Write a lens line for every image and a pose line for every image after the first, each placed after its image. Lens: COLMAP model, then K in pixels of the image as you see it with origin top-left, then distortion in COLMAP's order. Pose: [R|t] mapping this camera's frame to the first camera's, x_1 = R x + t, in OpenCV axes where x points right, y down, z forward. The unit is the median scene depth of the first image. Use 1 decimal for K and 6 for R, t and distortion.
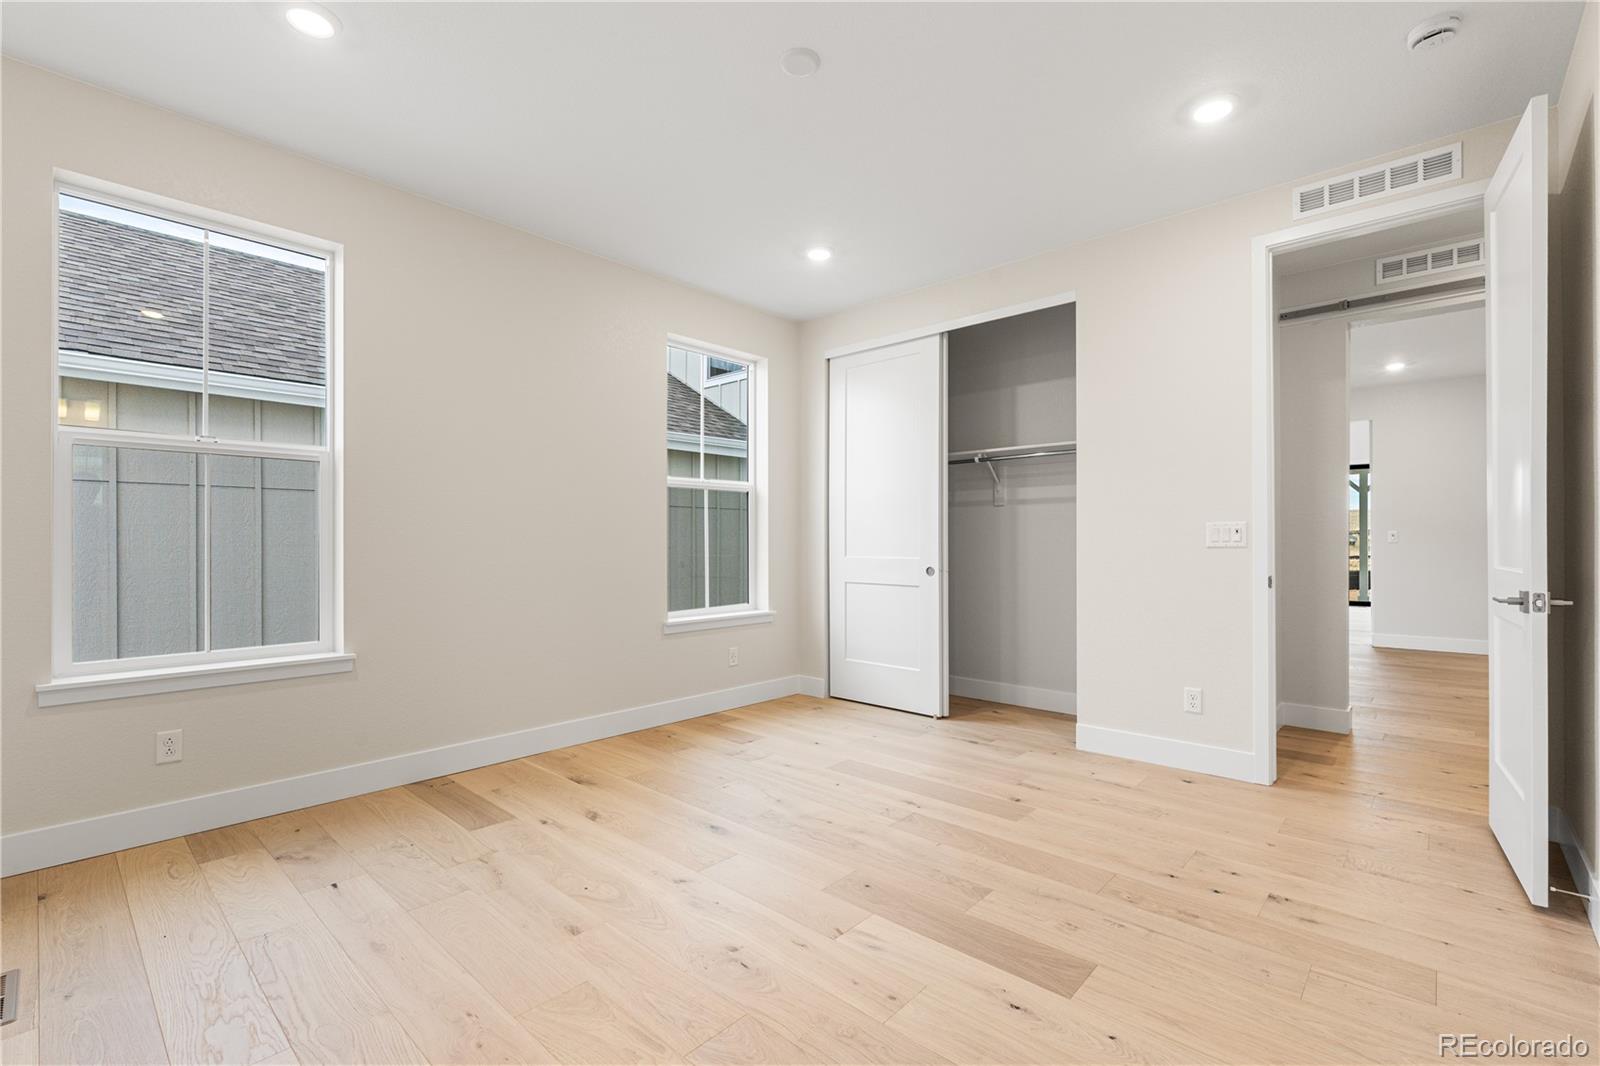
lens RADIAL K [[705.6, 0, 794.7], [0, 705.6, 535.6], [0, 0, 1]] dist [-0.012476, 0.000623]
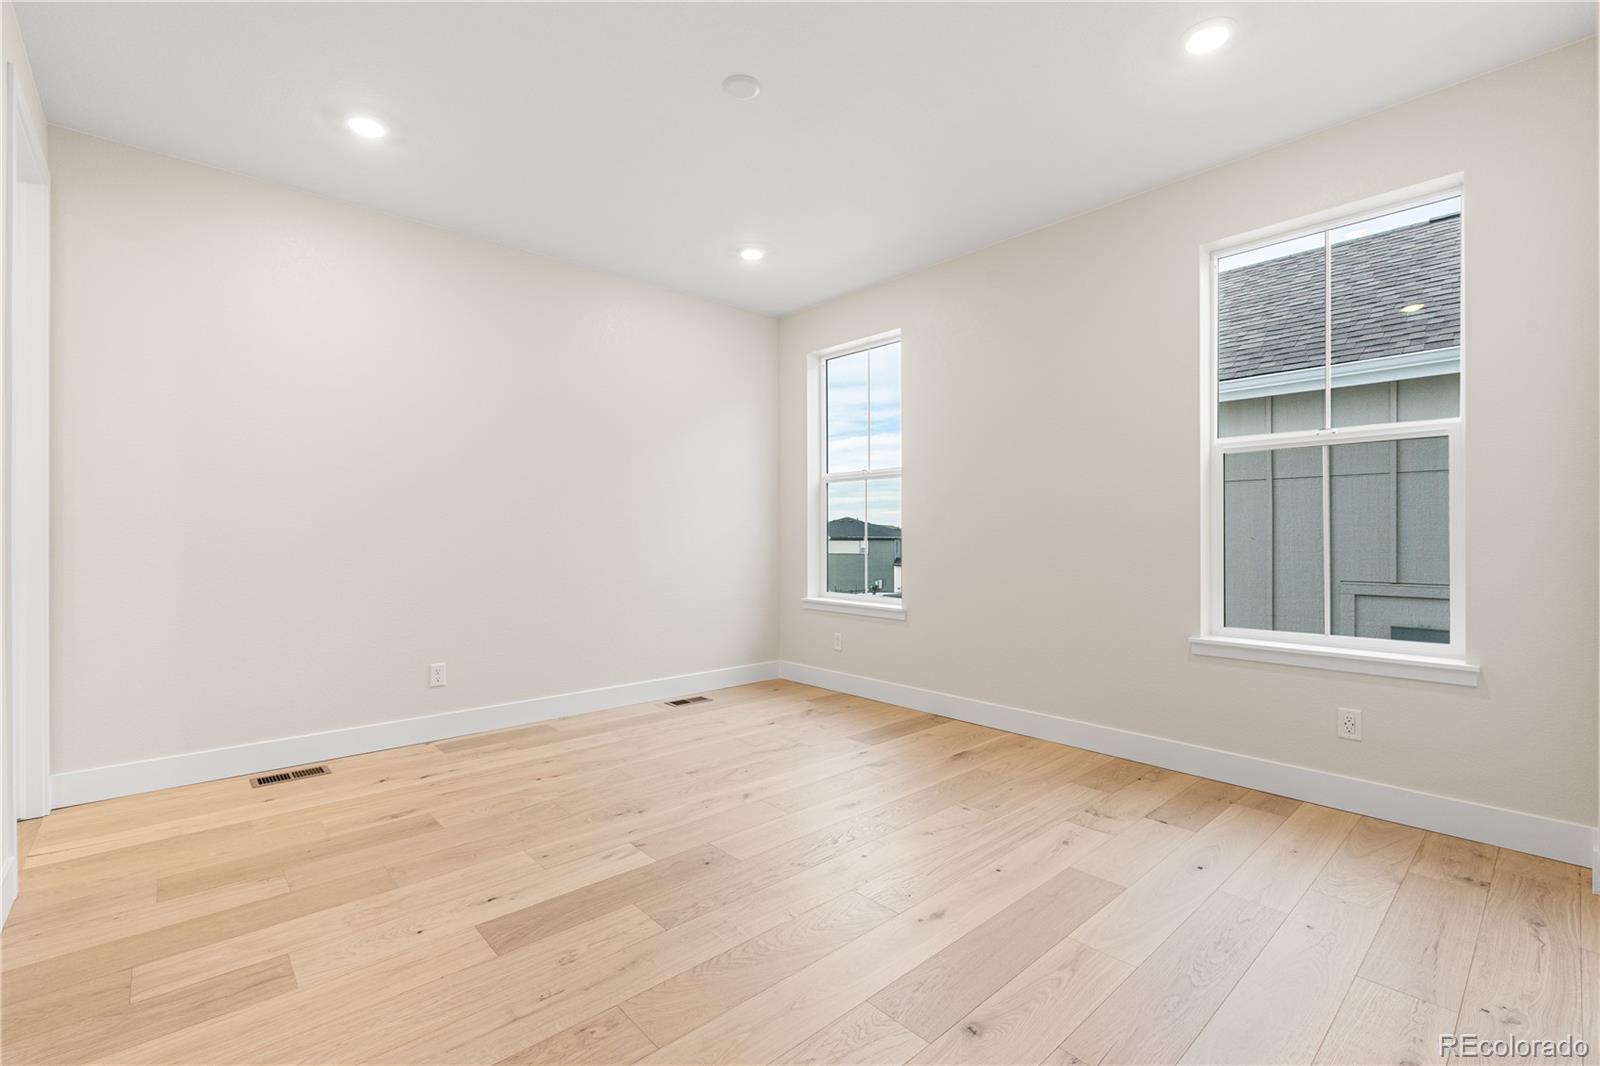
lens RADIAL K [[705.6, 0, 794.7], [0, 705.6, 536.8], [0, 0, 1]] dist [-0.012476, 0.000623]
pose [[-0.096284, 0.006605, -0.995332, 0.624457], [0.009618, 0.999937, 0.005706, 0.008561], [0.995307, -0.009024, -0.096341, 0.690134]]
